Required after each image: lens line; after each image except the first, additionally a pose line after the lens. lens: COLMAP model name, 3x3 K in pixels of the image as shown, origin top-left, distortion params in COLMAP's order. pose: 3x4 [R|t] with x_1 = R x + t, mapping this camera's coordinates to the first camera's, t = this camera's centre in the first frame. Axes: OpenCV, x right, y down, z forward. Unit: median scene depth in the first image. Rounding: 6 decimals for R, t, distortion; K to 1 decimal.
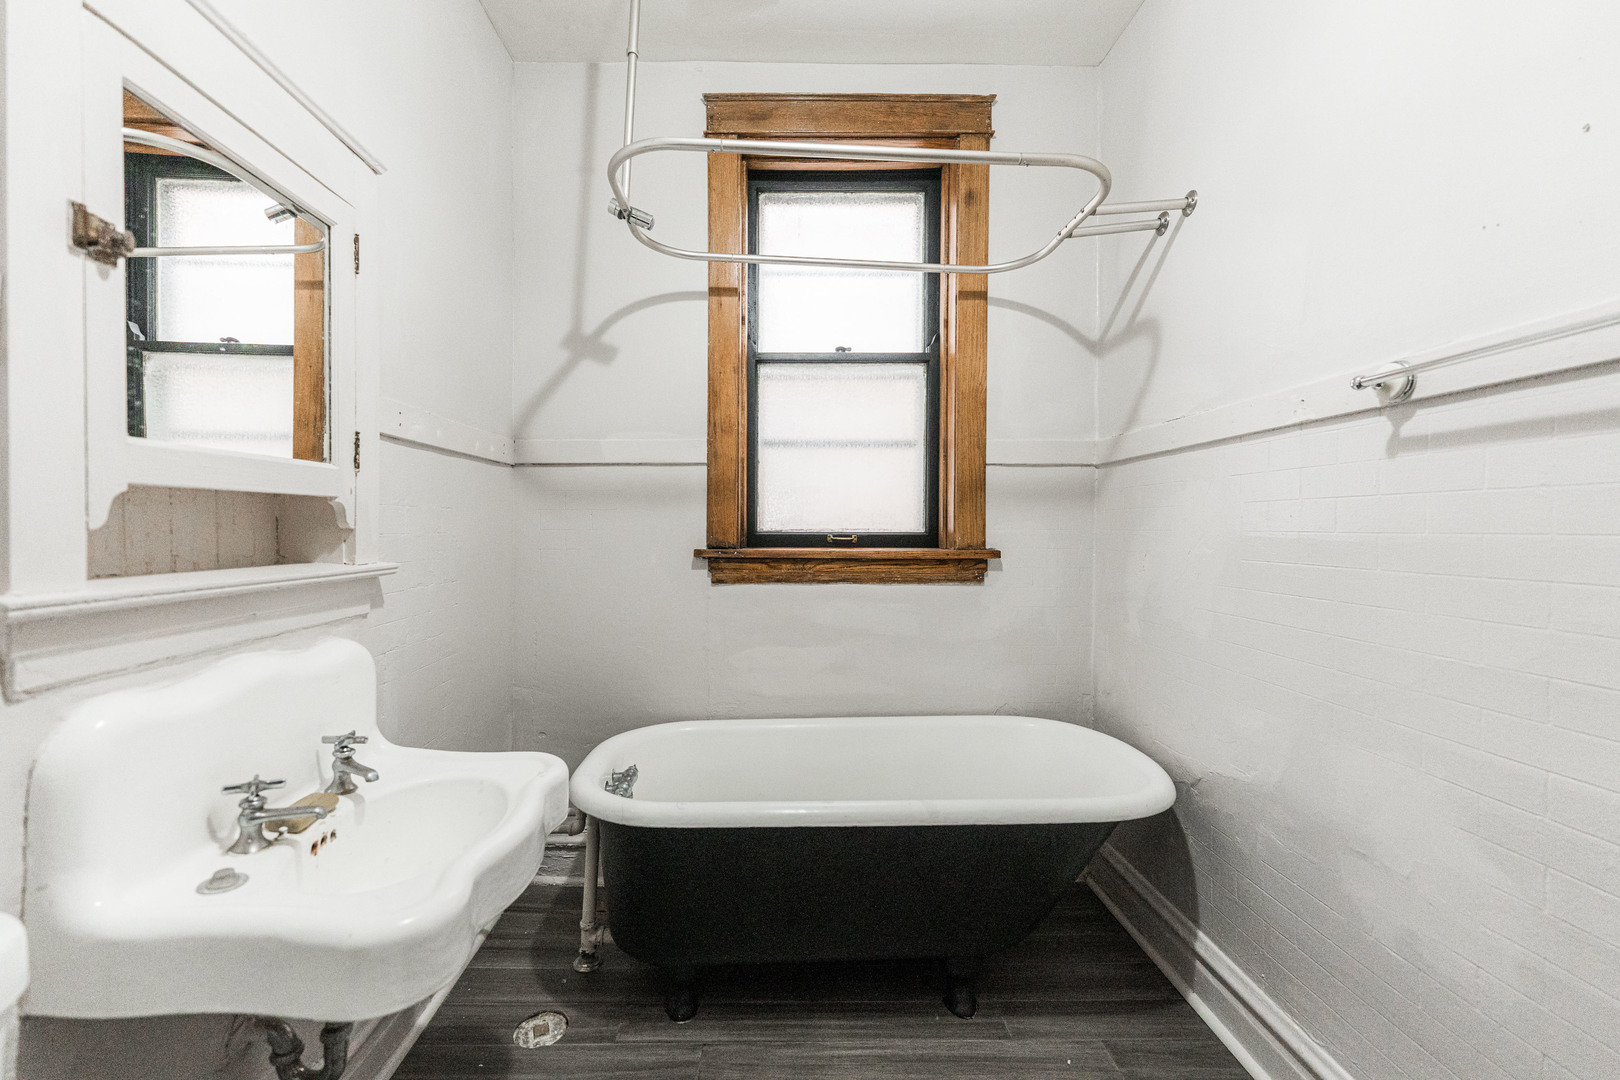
lens RADIAL K [[663.9, 0, 783.1], [0, 663.9, 548.0], [0, 0, 1]] dist [0.001462, -0.000172]
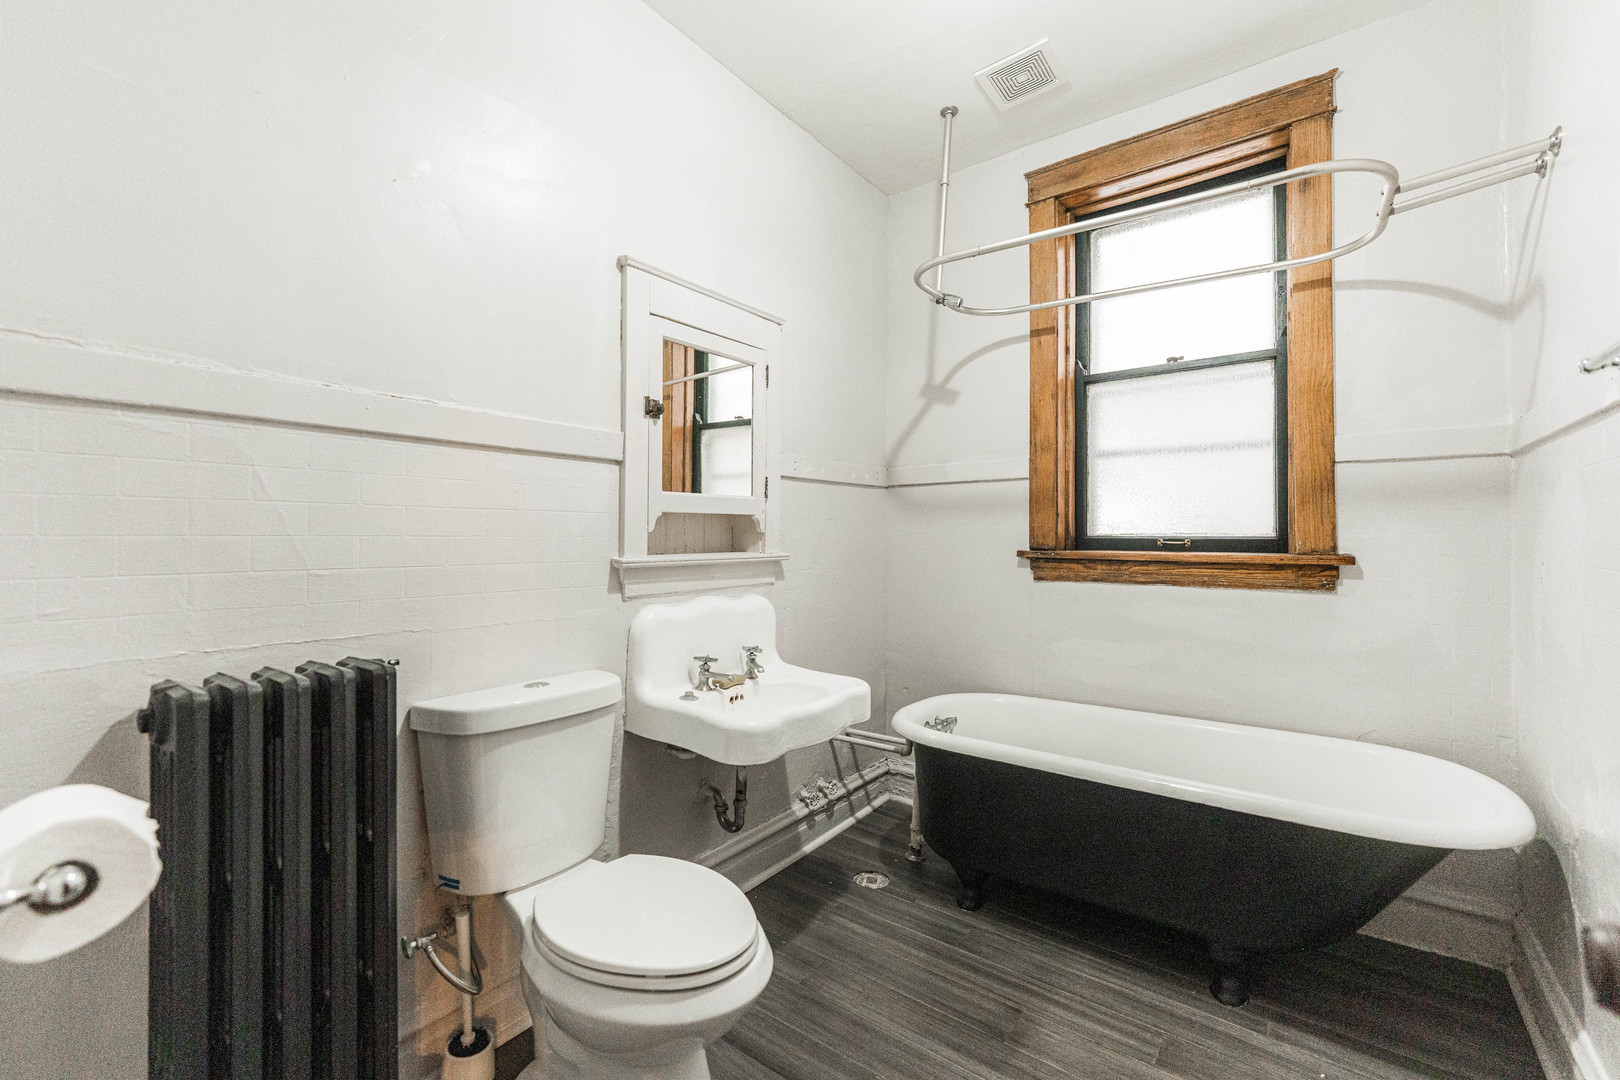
lens RADIAL K [[670.6, 0, 792.8], [0, 670.6, 542.8], [0, 0, 1]] dist [-0.000165, 0.000032]
pose [[0.779517, 0.006506, -0.626348, 0.309140], [-0.018673, 0.999743, -0.012855, 0.011498], [0.626103, 0.021717, 0.779438, -0.194767]]
